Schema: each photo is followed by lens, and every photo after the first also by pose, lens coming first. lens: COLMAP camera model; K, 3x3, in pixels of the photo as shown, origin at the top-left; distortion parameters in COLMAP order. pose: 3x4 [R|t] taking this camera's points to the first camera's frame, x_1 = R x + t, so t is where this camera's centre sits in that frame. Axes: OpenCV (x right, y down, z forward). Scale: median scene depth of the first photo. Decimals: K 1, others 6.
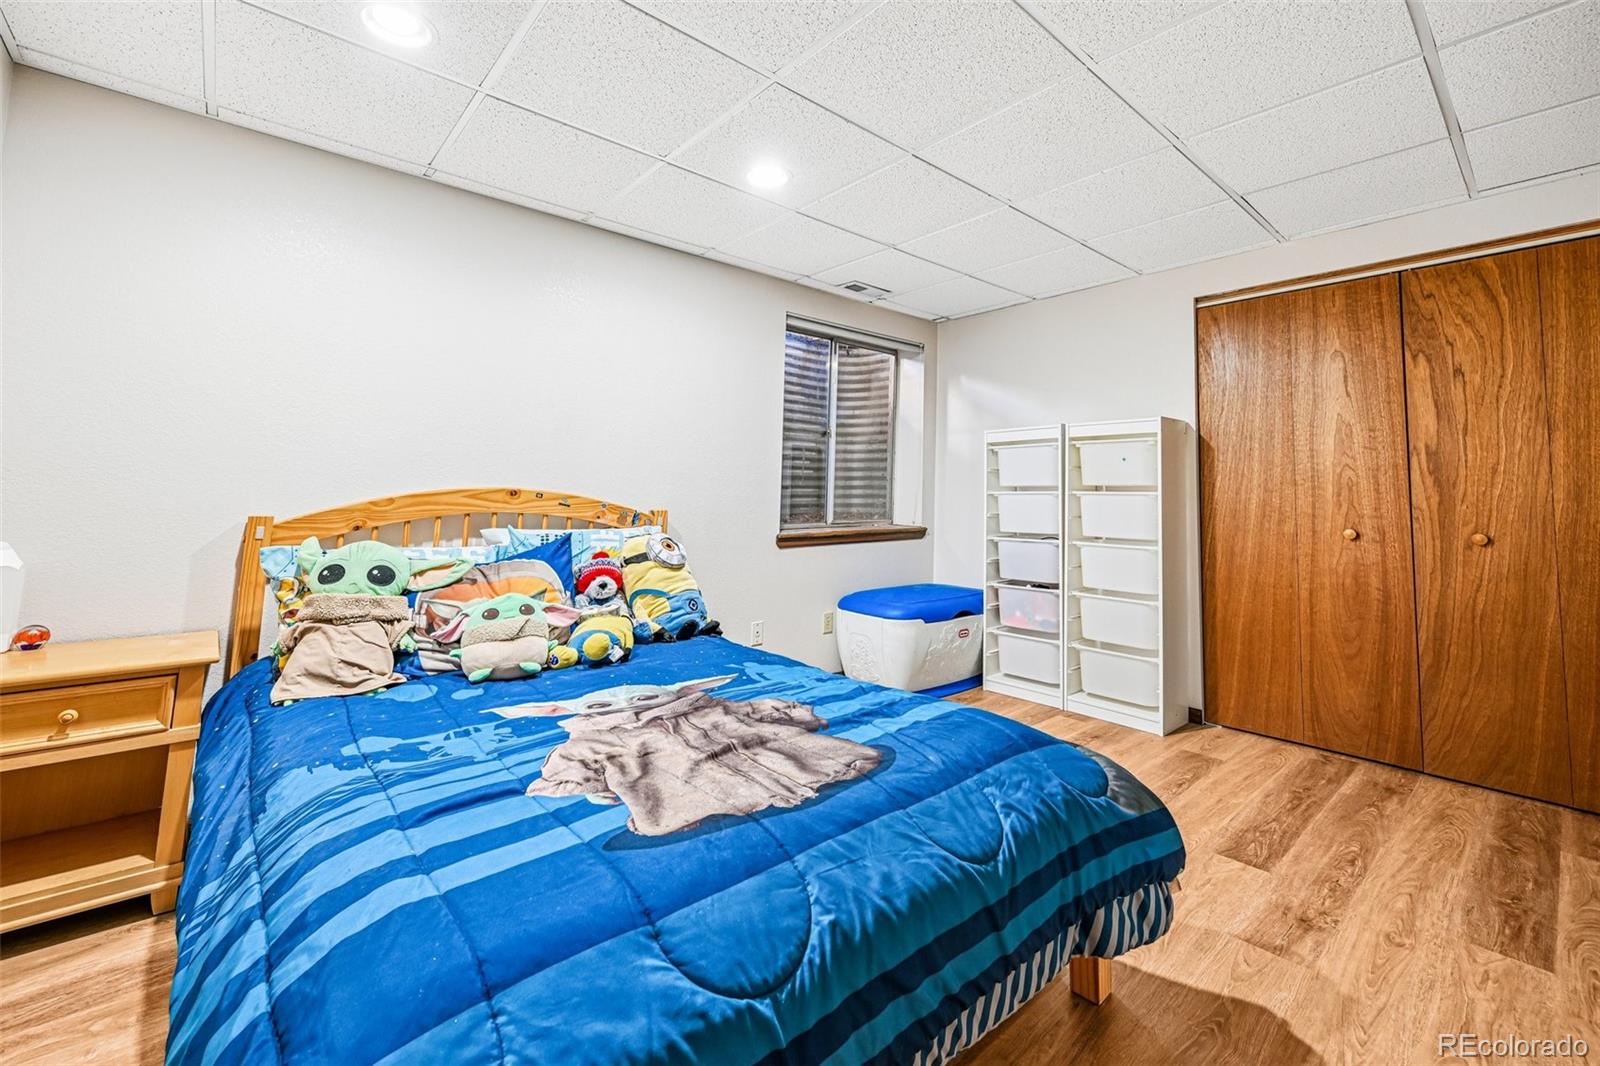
lens RADIAL K [[624.8, 0, 770.0], [0, 624.8, 415.6], [0, 0, 1]] dist [-0.002855, 0.001375]
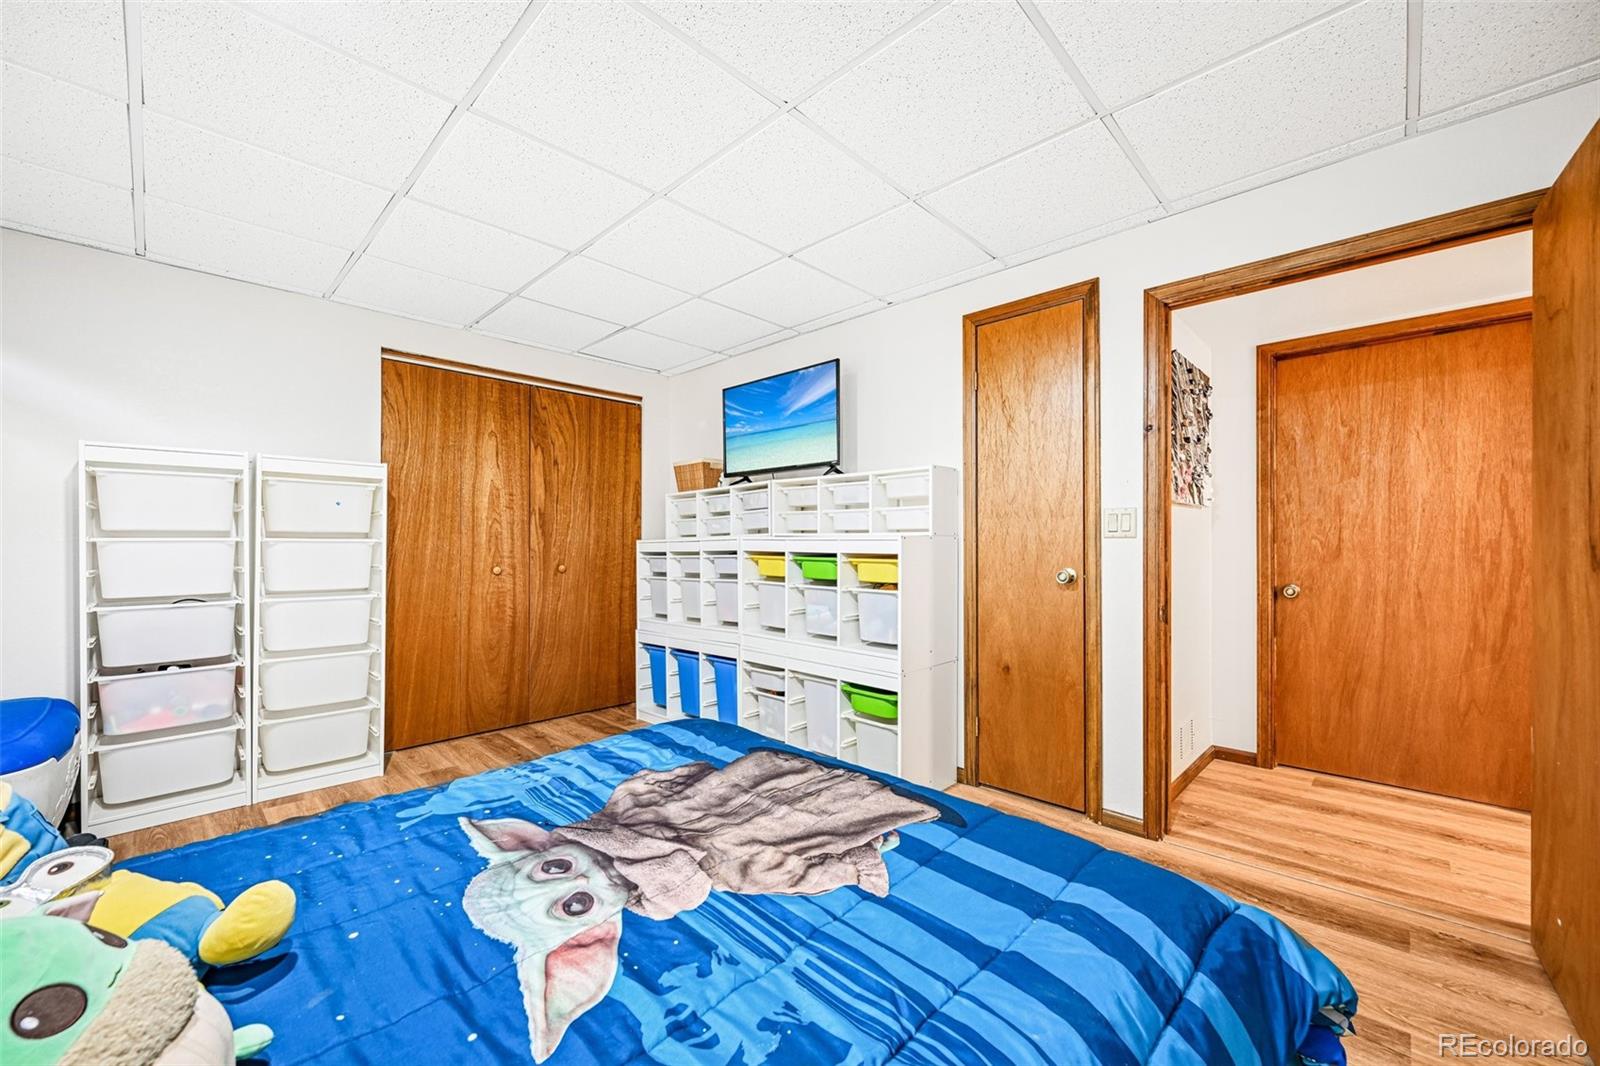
lens RADIAL K [[624.8, 0, 799.4], [0, 624.8, 540.1], [0, 0, 1]] dist [-0.002855, 0.001375]
pose [[-0.072079, -0.002909, 0.997395, -0.463696], [-0.124310, 0.992225, -0.006090, 0.052428], [-0.989622, -0.124425, -0.071880, 0.463159]]
